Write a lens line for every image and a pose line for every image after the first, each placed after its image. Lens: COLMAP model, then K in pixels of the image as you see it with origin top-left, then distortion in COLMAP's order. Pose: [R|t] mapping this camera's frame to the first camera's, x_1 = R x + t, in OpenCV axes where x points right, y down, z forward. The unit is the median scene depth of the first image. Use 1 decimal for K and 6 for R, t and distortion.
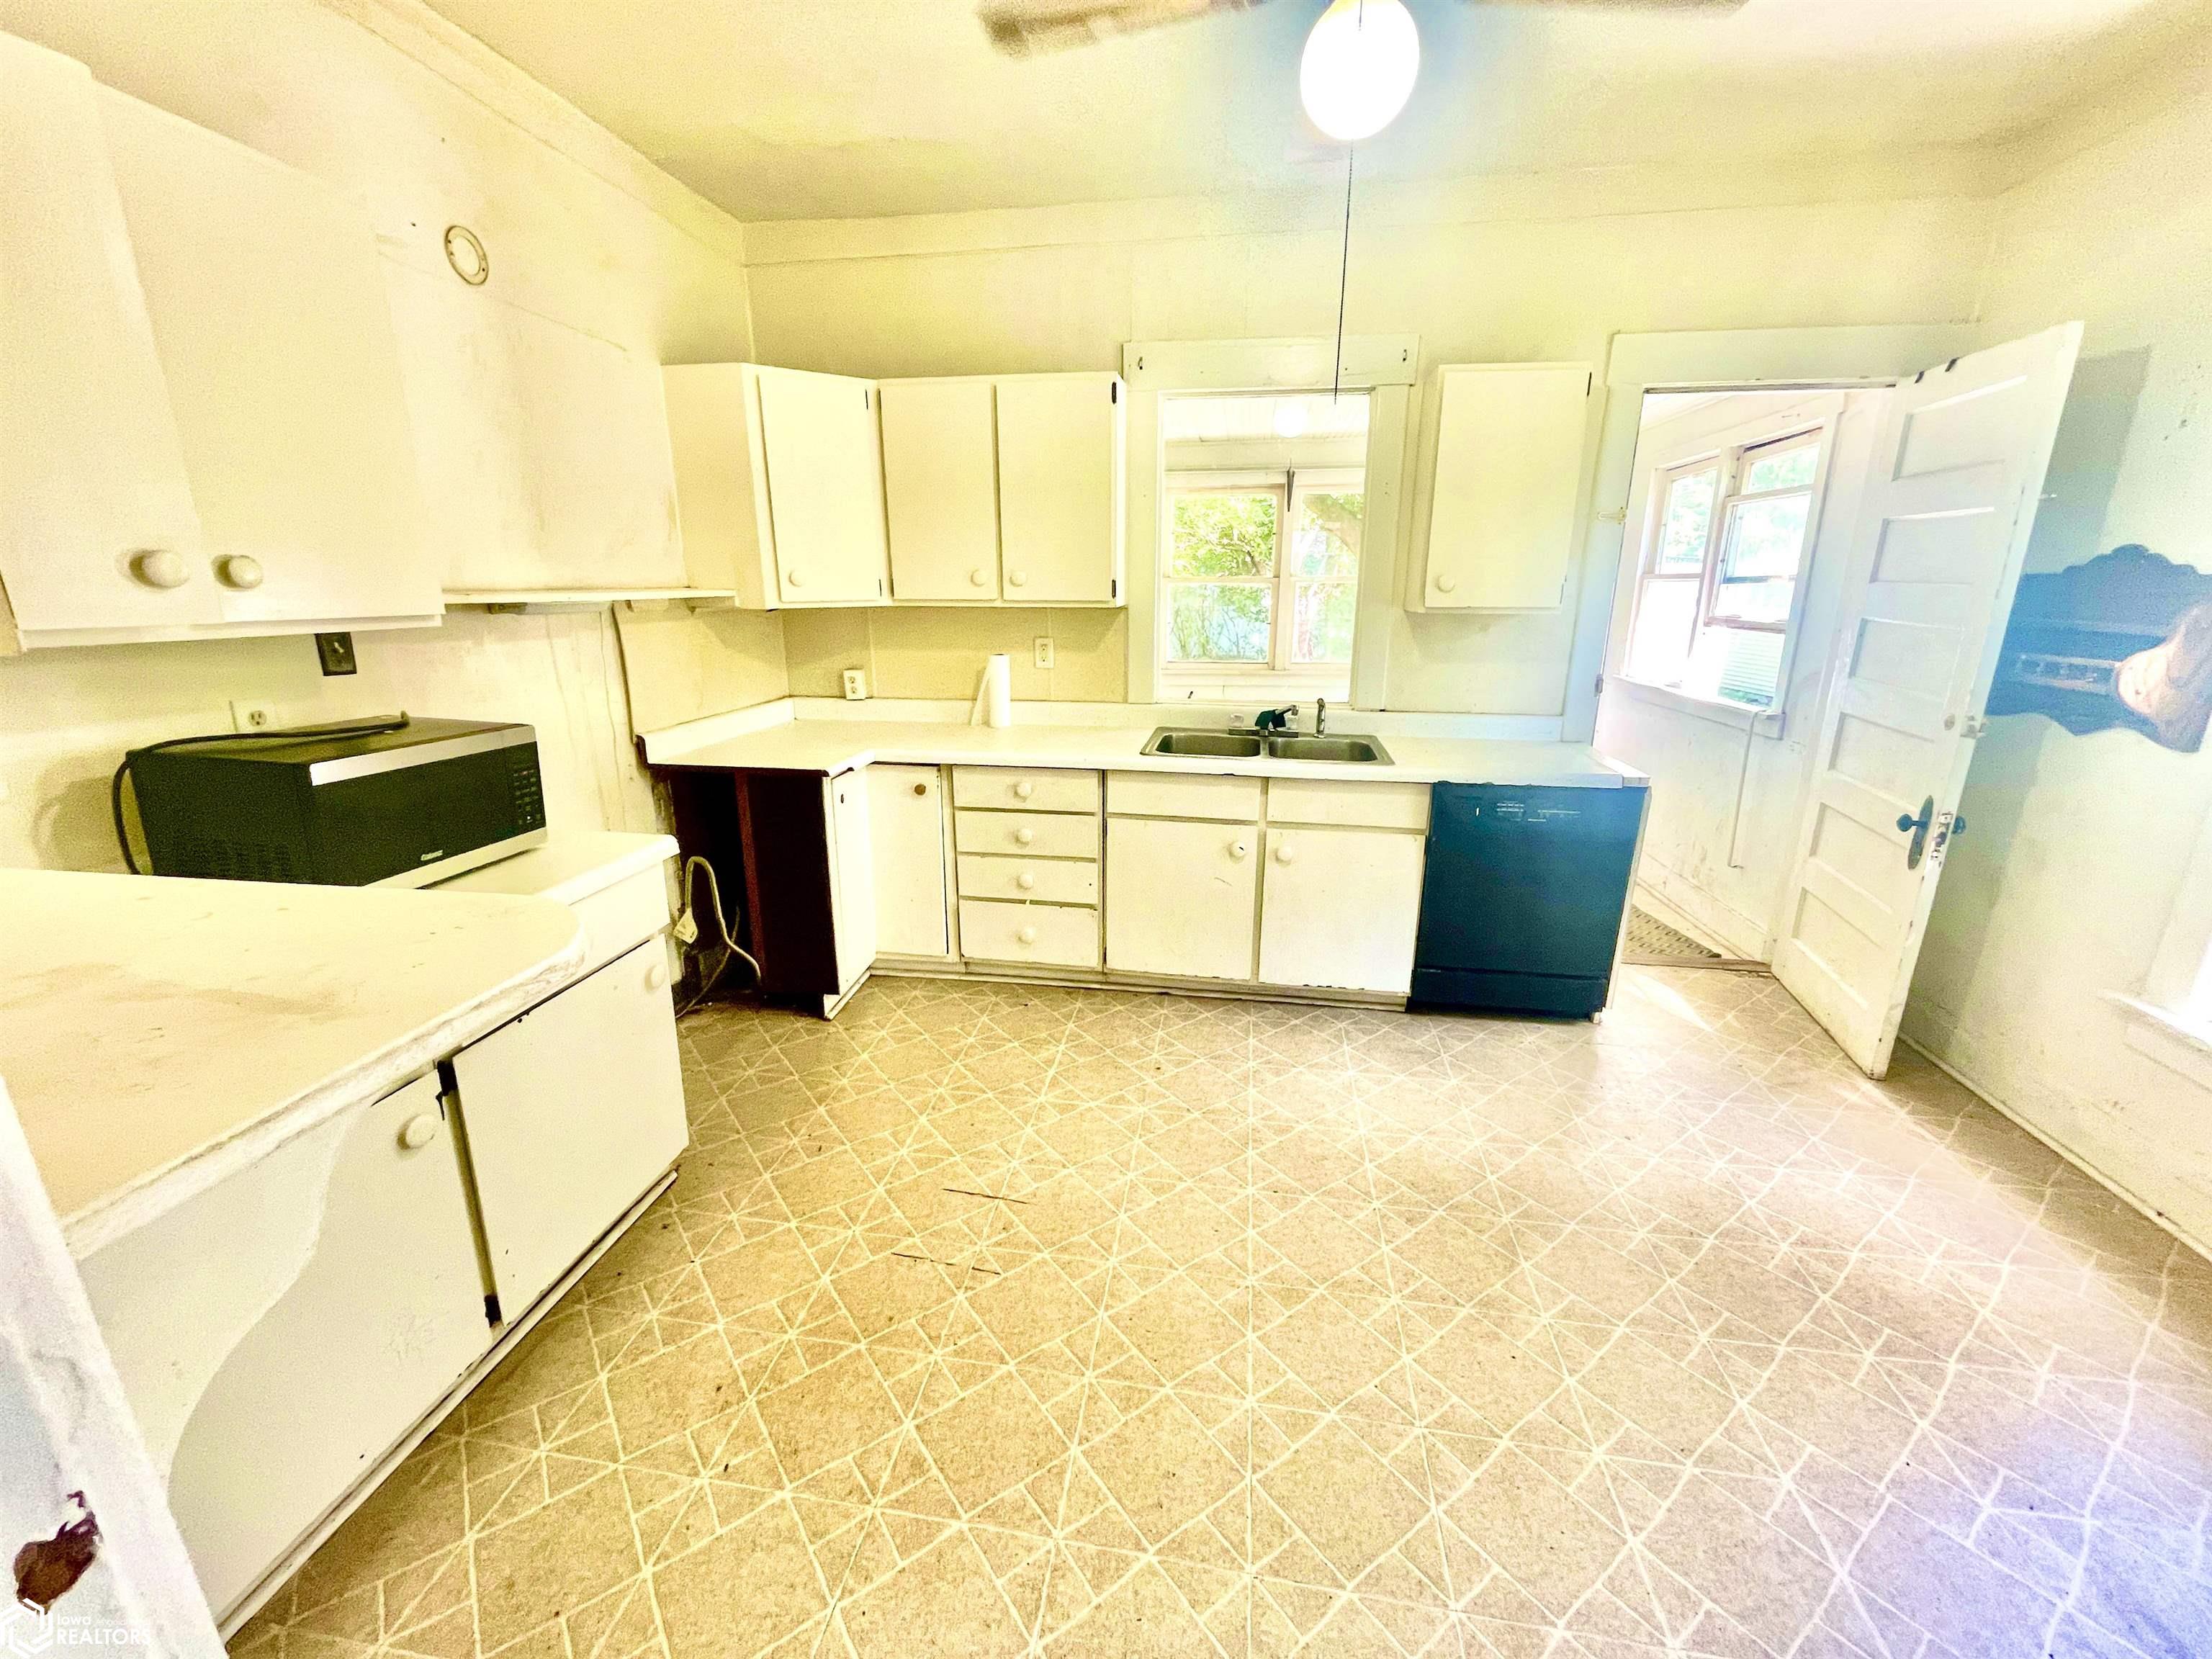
lens RADIAL K [[903.5, 0, 1106.0], [0, 903.5, 829.5], [0, 0, 1]] dist [-0.000557, 0.000113]
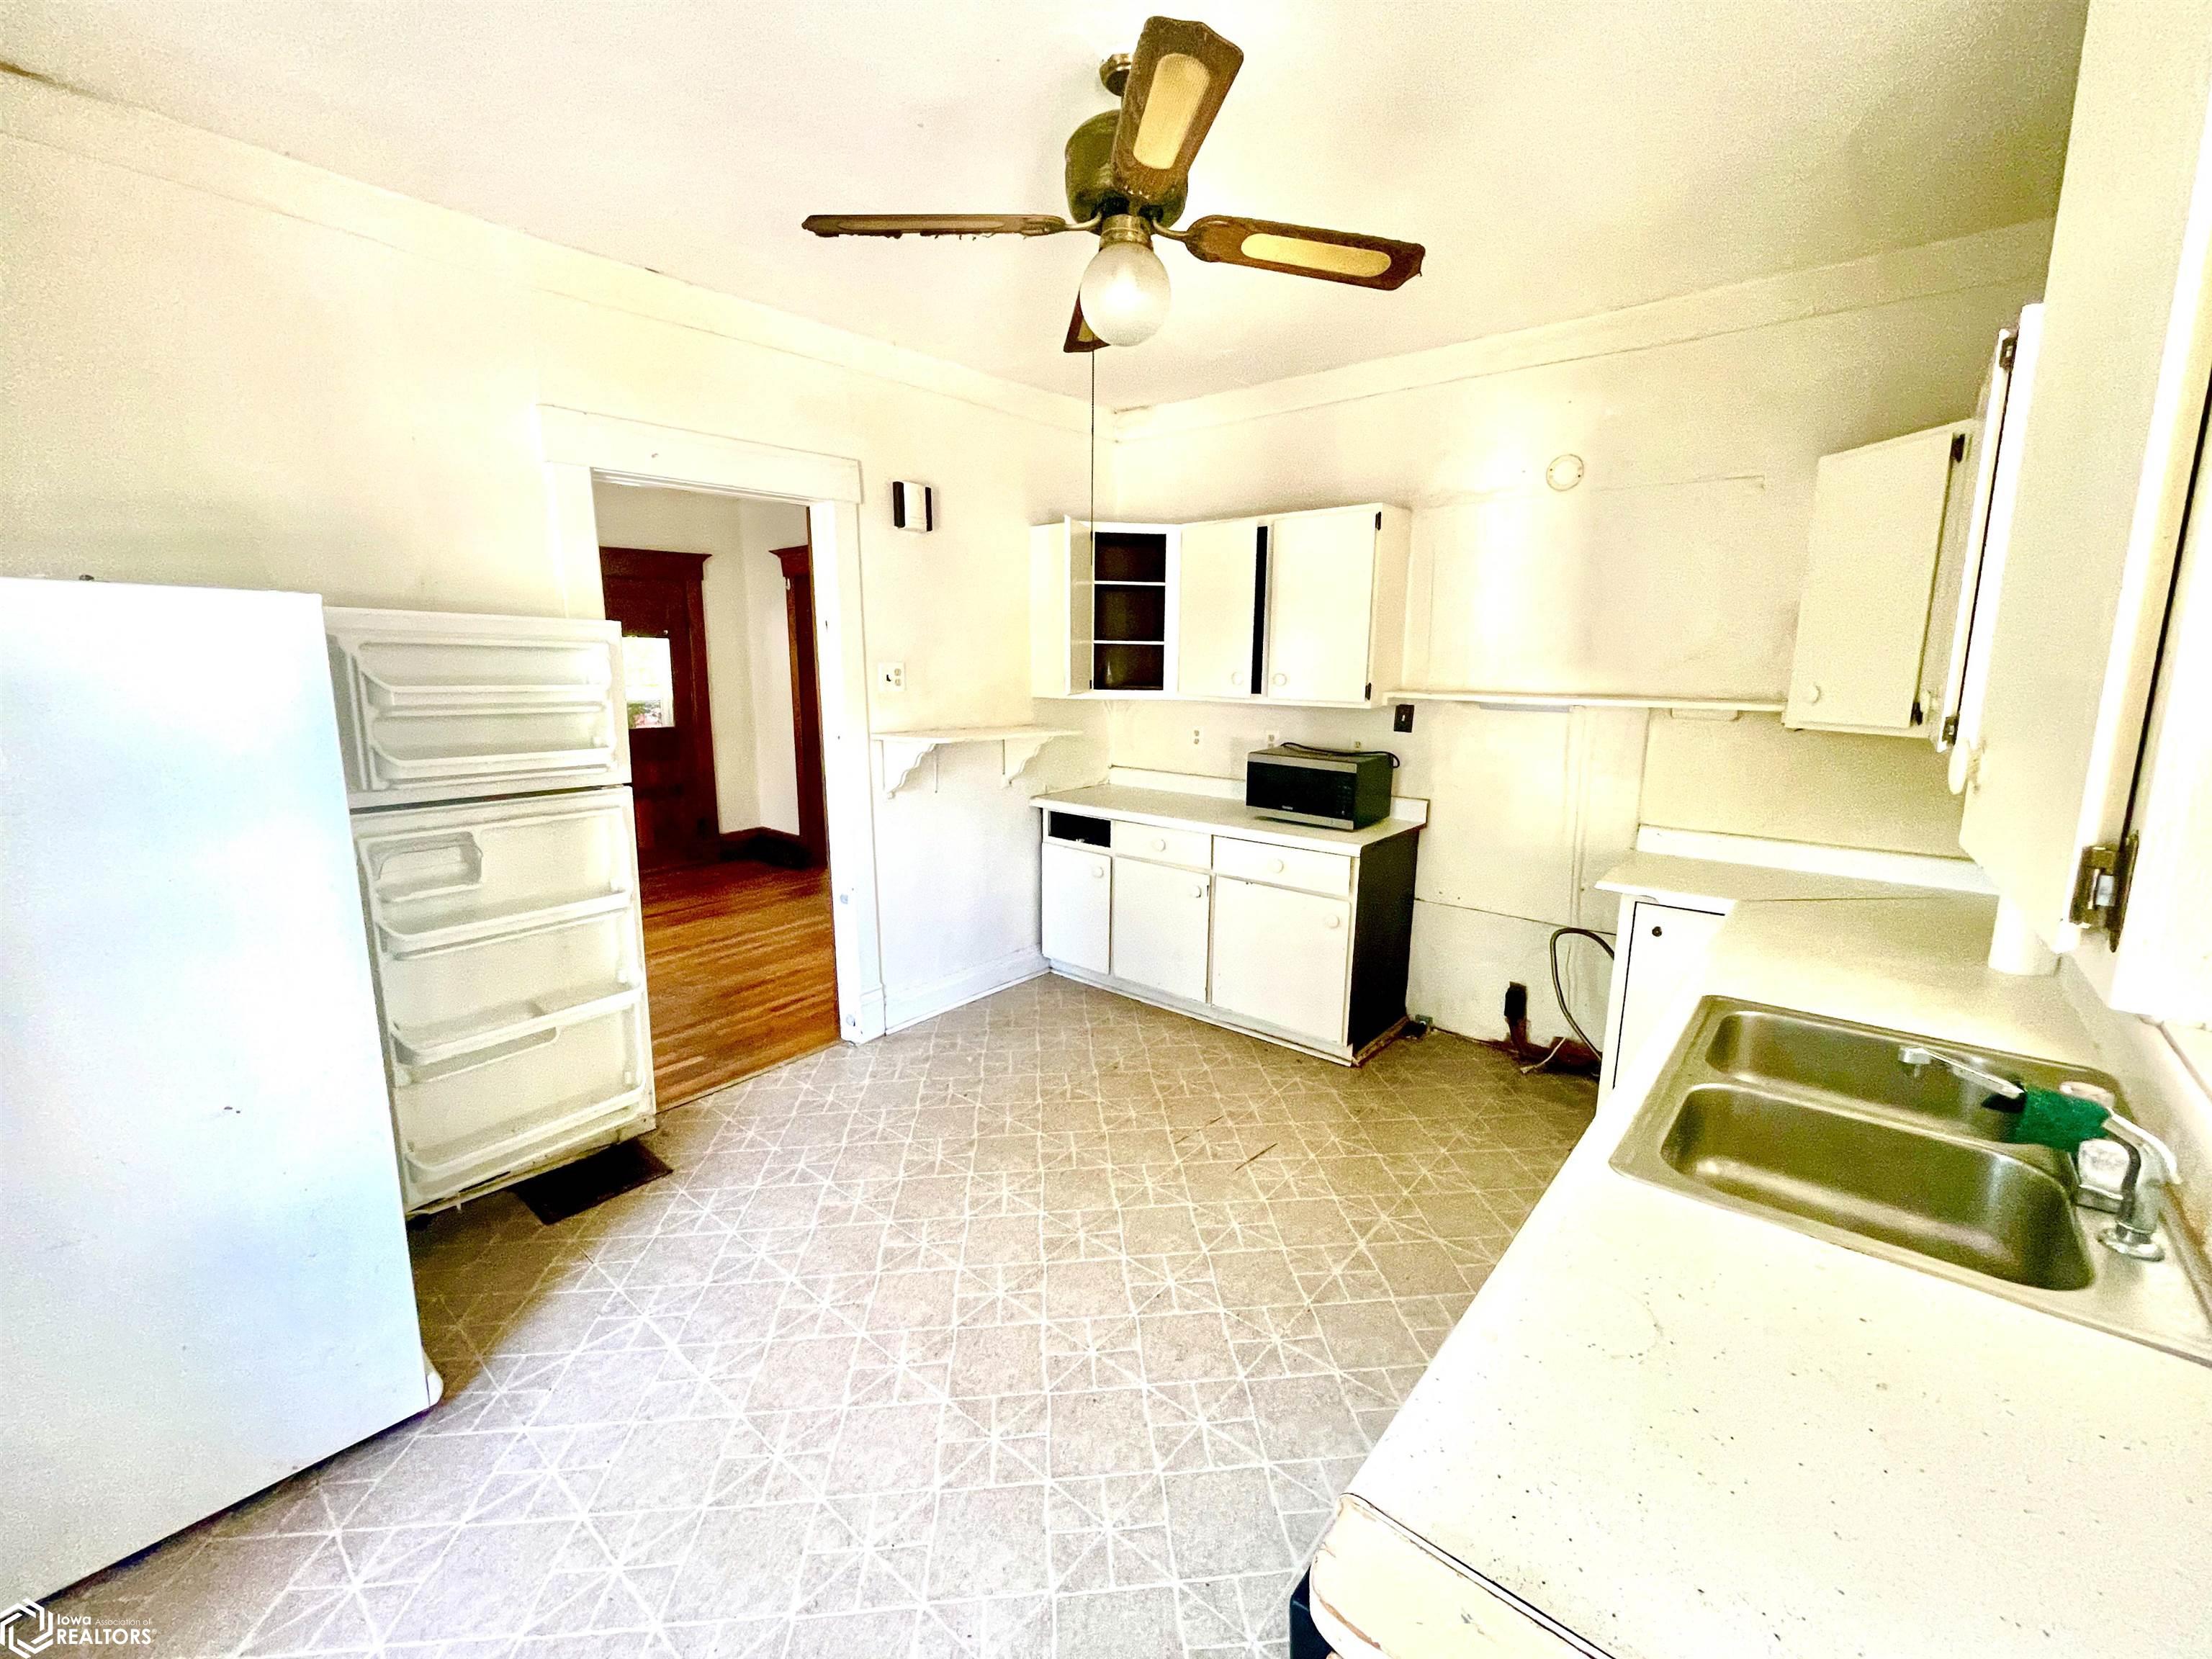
lens RADIAL K [[918.7, 0, 1107.1], [0, 918.7, 804.5], [0, 0, 1]] dist [0.000785, 0.000038]
pose [[-0.519943, 0.134064, -0.843615, 0.854923], [-0.238616, 0.925496, 0.294142, -0.332160], [0.820196, 0.354237, -0.449215, 1.039644]]
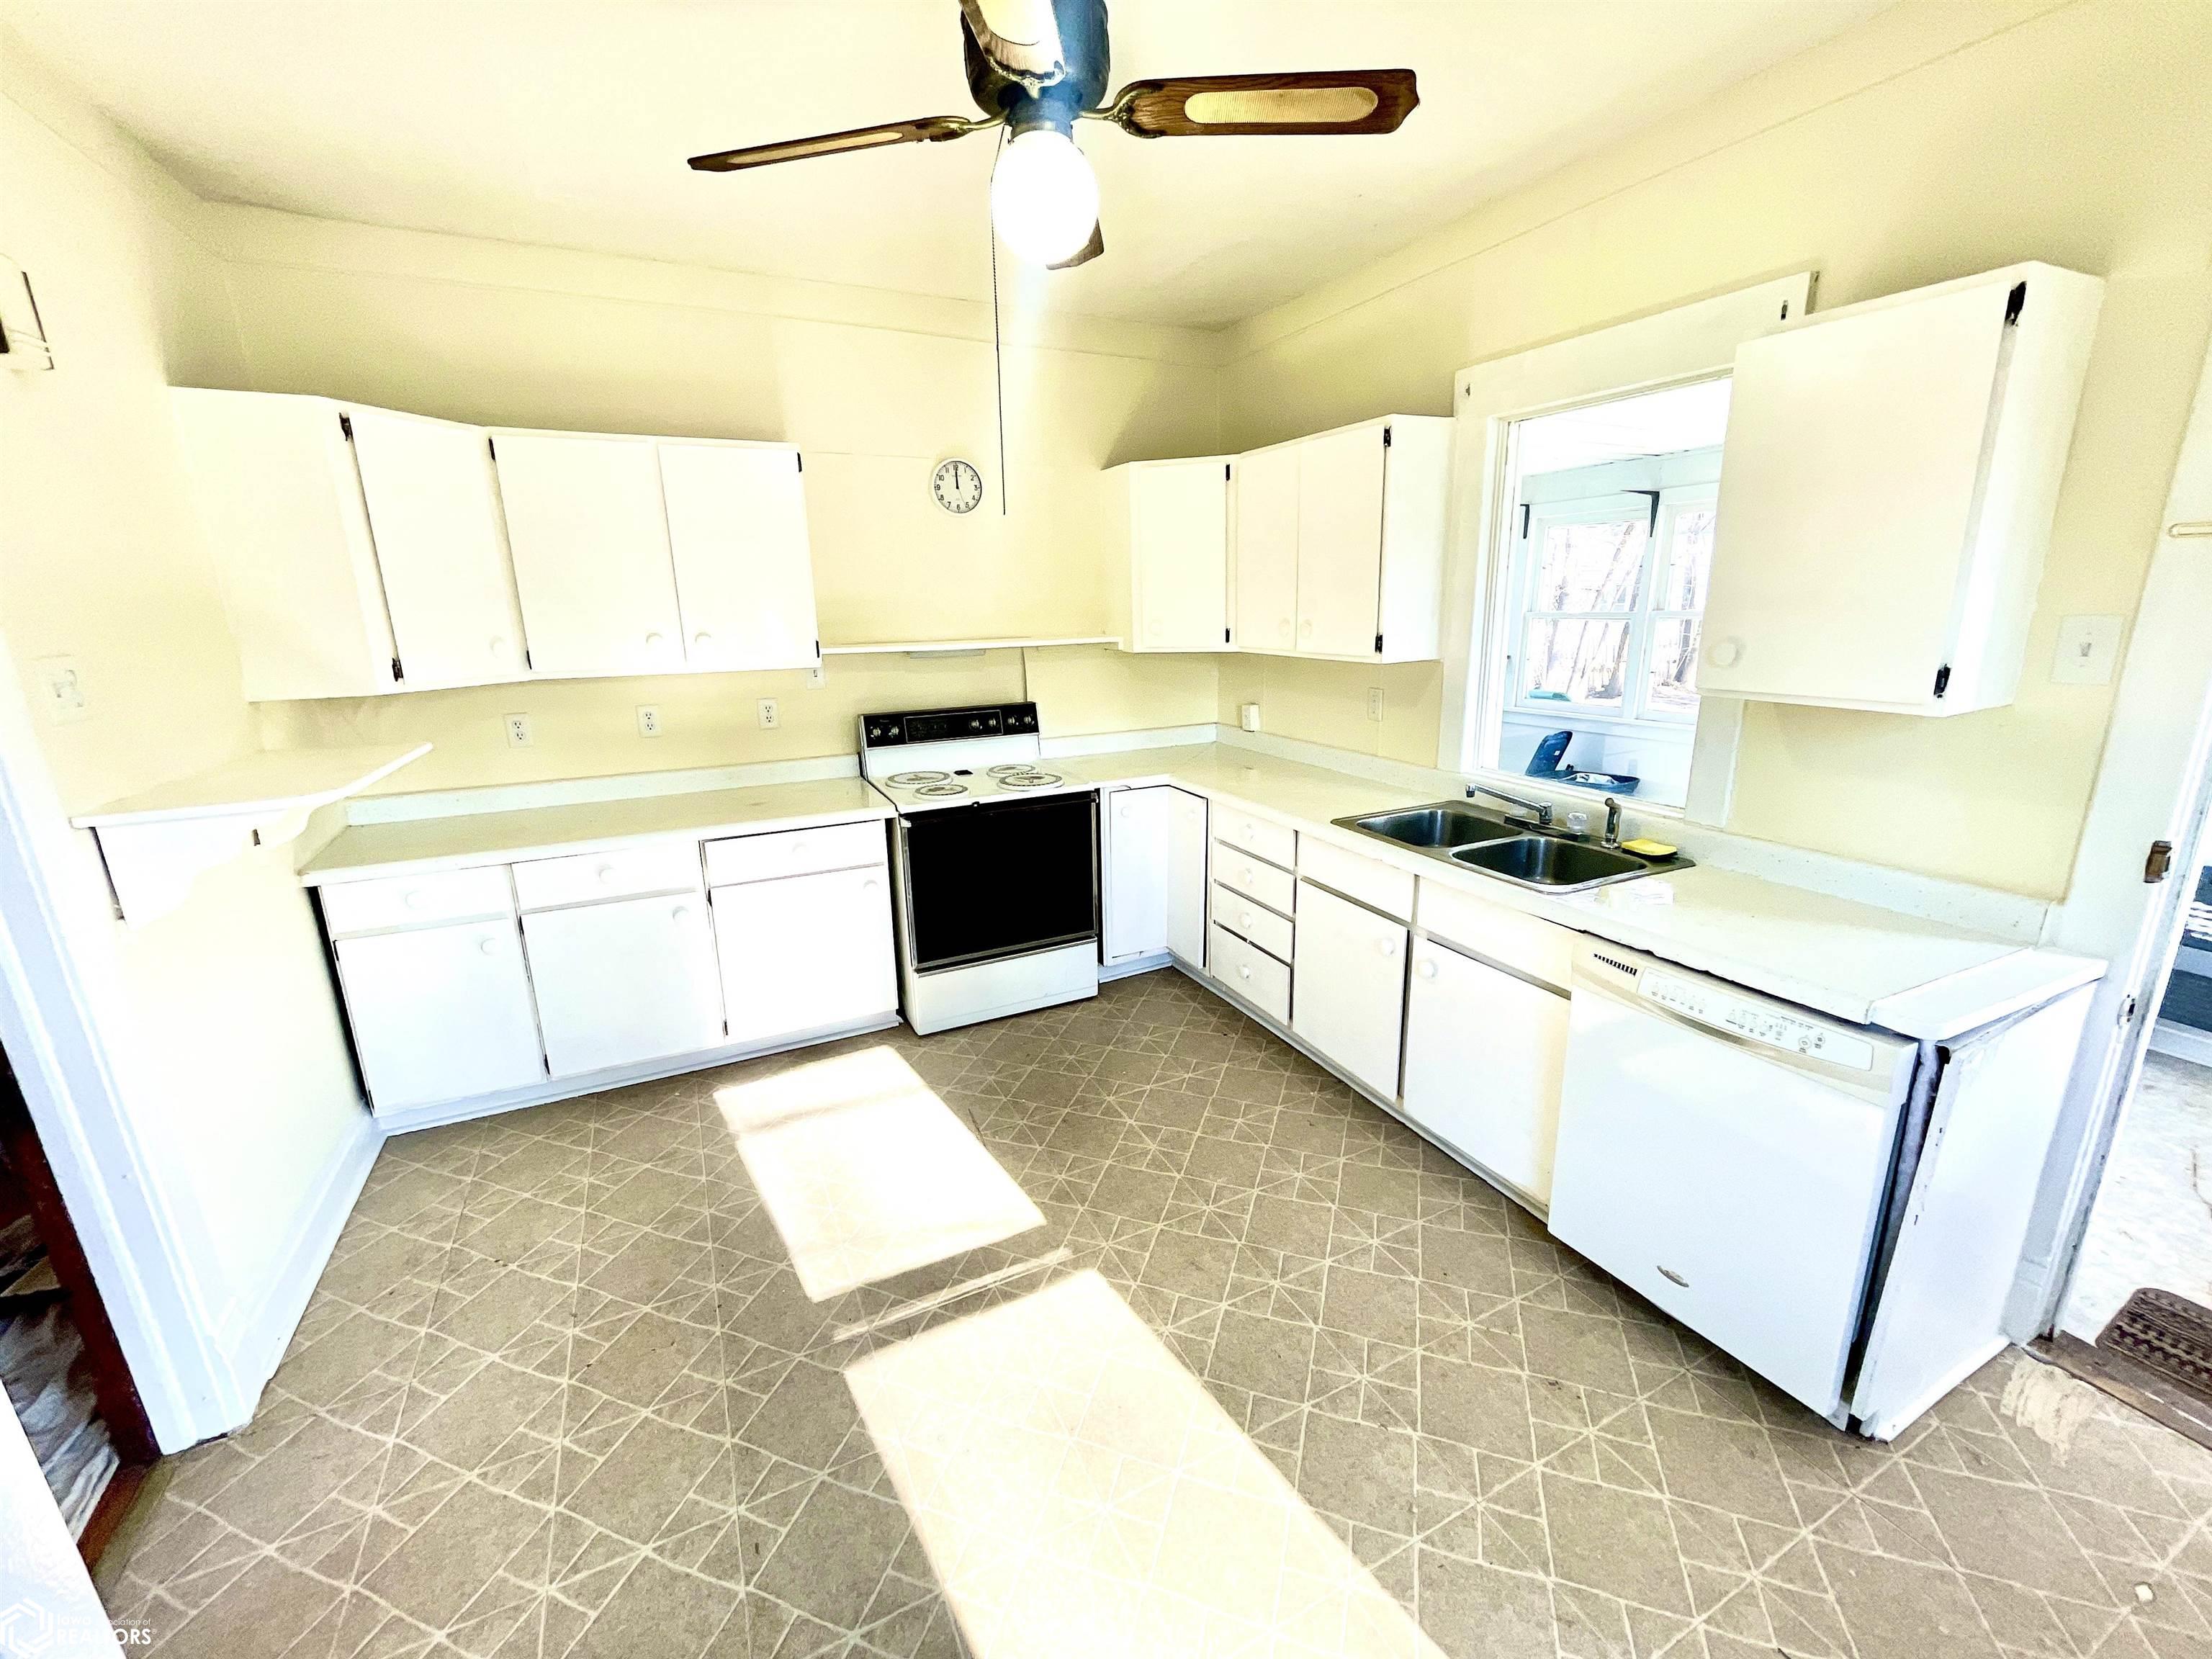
lens RADIAL K [[896.0, 0, 1106.0], [0, 896.0, 829.5], [0, 0, 1]] dist [-0.001130, 0.000051]
pose [[0.576238, 0.195431, -0.793572, 0.747716], [-0.203617, 0.974701, 0.092185, -0.130572], [0.791511, 0.108464, 0.601453, 0.287199]]
